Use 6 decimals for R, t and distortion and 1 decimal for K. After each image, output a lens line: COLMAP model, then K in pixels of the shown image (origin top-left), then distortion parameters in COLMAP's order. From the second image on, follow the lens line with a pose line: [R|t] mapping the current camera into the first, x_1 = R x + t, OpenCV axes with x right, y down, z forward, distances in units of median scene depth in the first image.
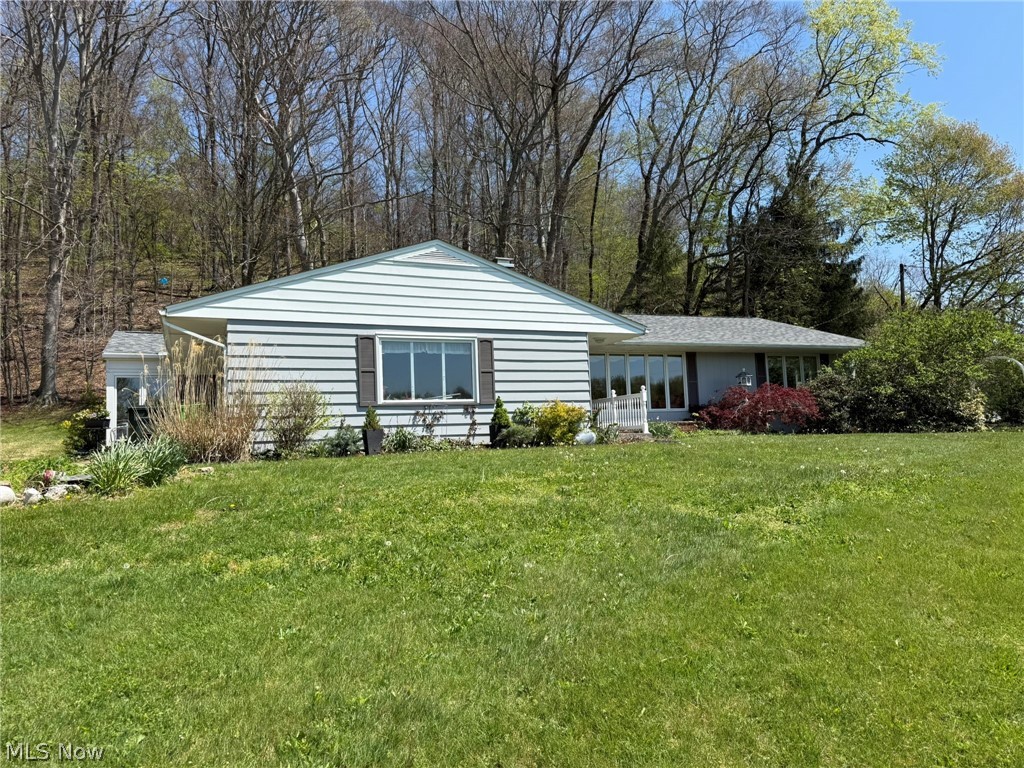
lens RADIAL K [[715.5, 0, 511.9], [0, 715.5, 386.6], [0, 0, 1]] dist [0.011989, 0.000763]
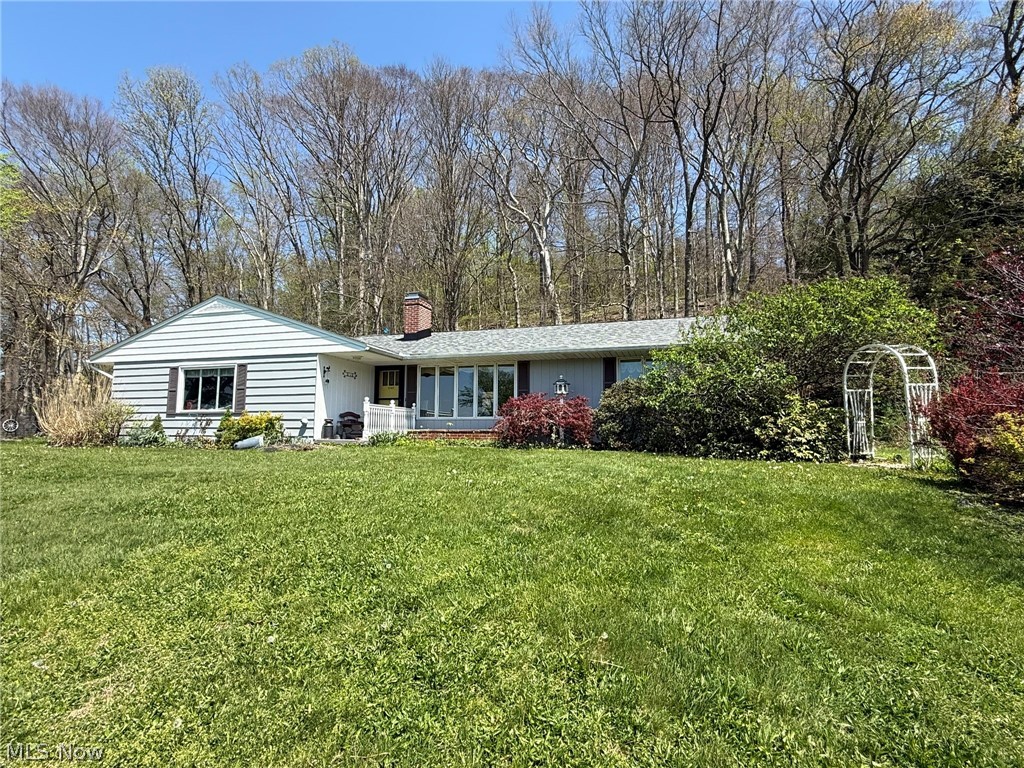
lens RADIAL K [[536.7, 0, 512.2], [0, 536.7, 381.4], [0, 0, 1]] dist [-0.001986, -0.000271]
pose [[0.755593, -0.022813, -0.654644, 1.030533], [0.018058, 0.999739, -0.013996, -0.012191], [0.654793, -0.001246, 0.755808, 0.593409]]
